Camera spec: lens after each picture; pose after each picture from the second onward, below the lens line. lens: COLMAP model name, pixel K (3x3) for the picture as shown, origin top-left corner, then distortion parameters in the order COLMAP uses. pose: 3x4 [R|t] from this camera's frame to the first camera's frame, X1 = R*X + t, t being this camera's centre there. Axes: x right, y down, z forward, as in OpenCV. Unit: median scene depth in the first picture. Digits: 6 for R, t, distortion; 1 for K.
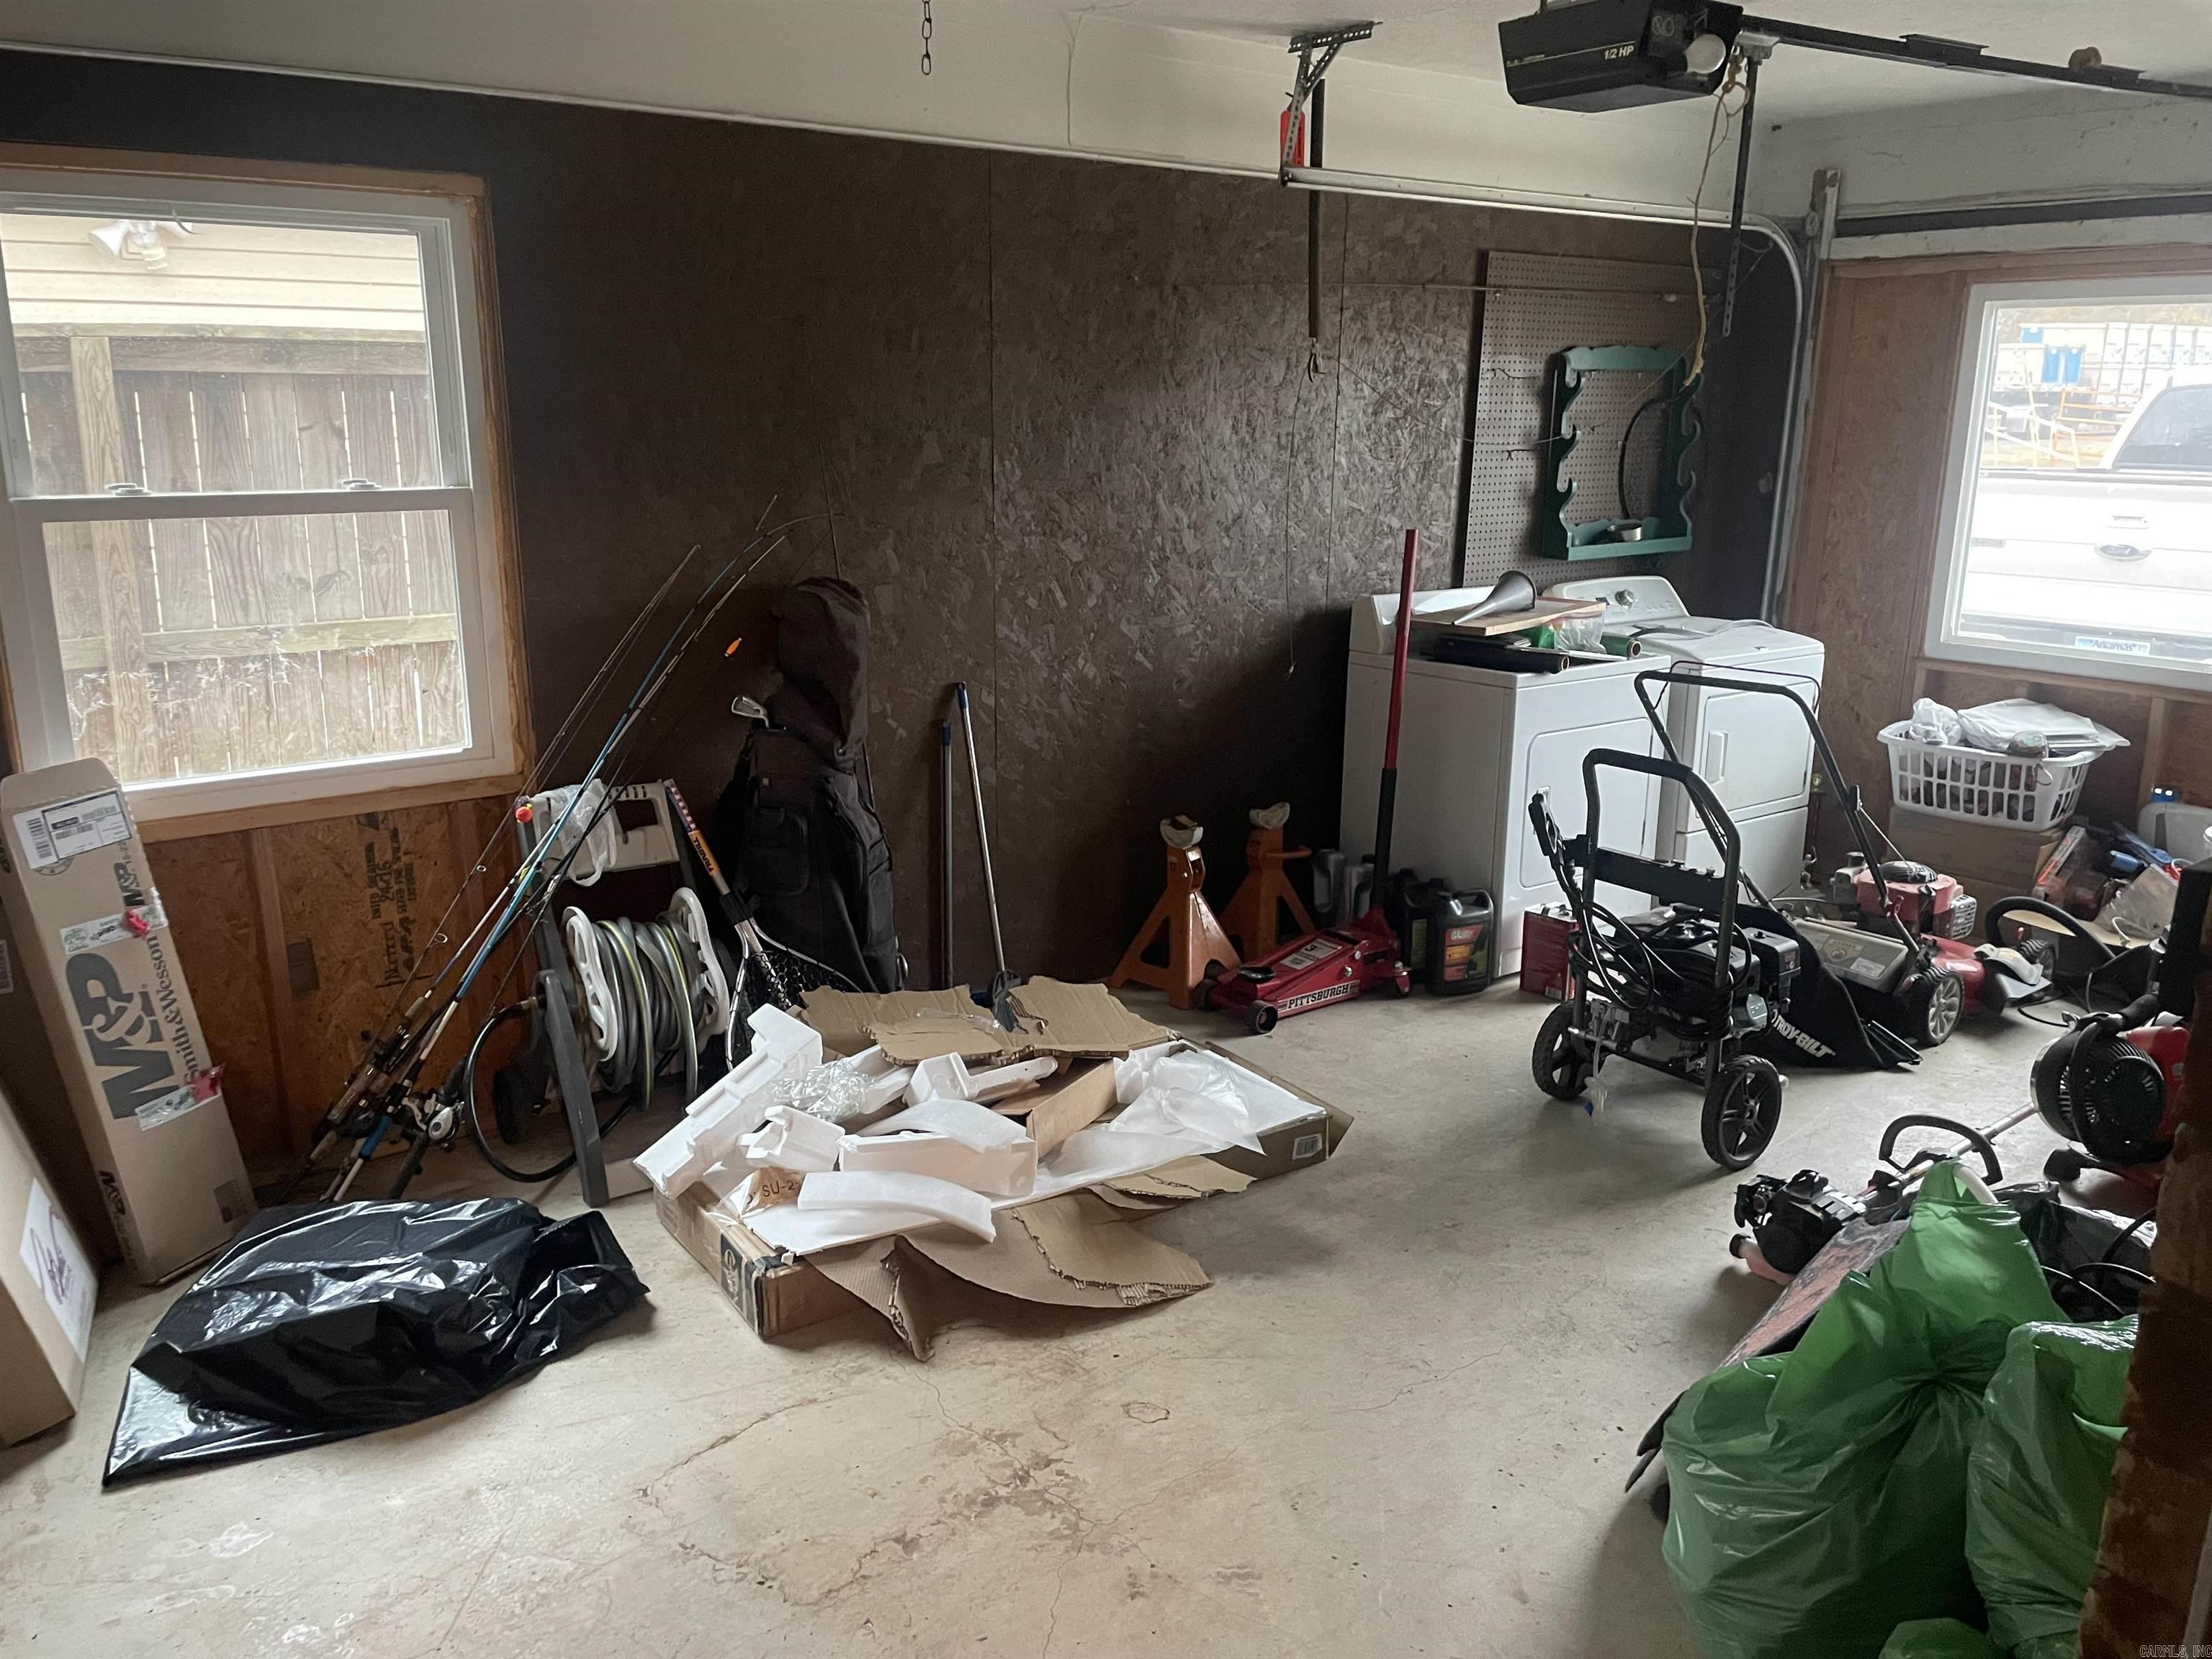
lens RADIAL K [[1685.6, 0, 1096.5], [0, 1685.6, 827.7], [0, 0, 1]] dist [0.087955, -0.106473]
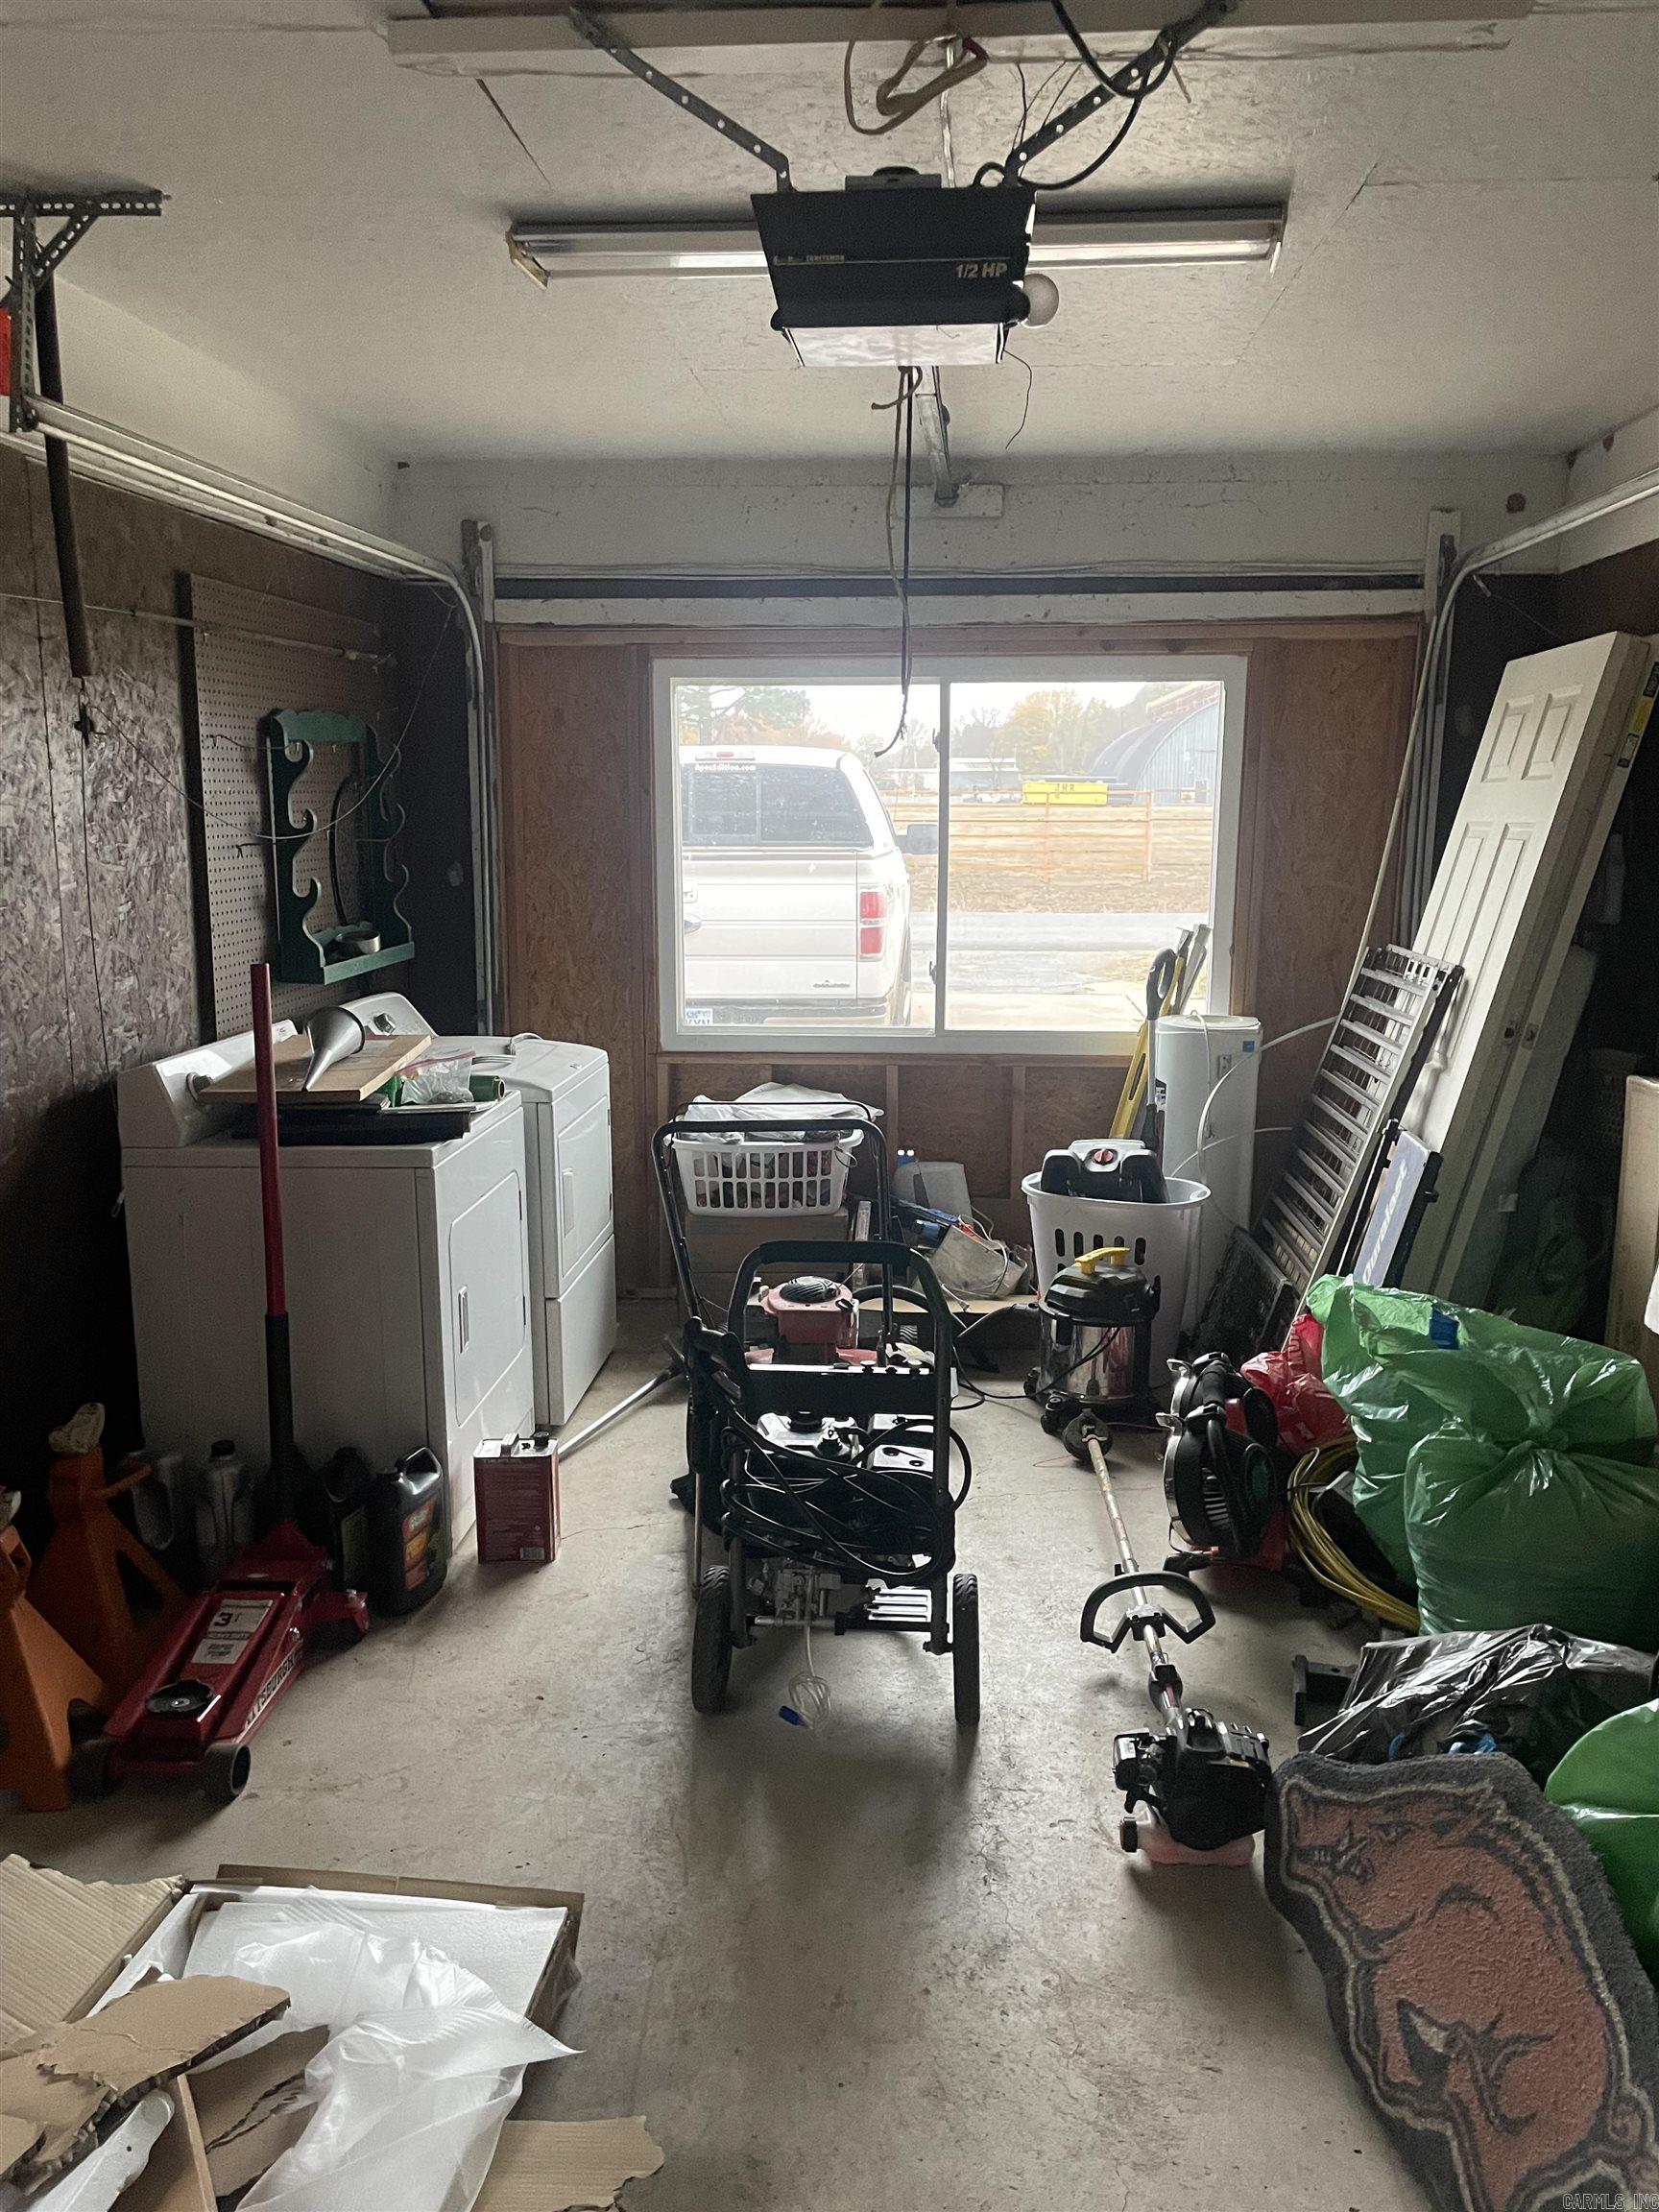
lens RADIAL K [[1685.6, 0, 834.4], [0, 1685.6, 1106.2], [0, 0, 1]] dist [0.087955, -0.106473]
pose [[0.654445, -0.149645, 0.741153, -0.158307], [0.192243, 0.980939, 0.028307, -0.085709], [-0.731262, 0.123956, 0.670739, 0.344181]]
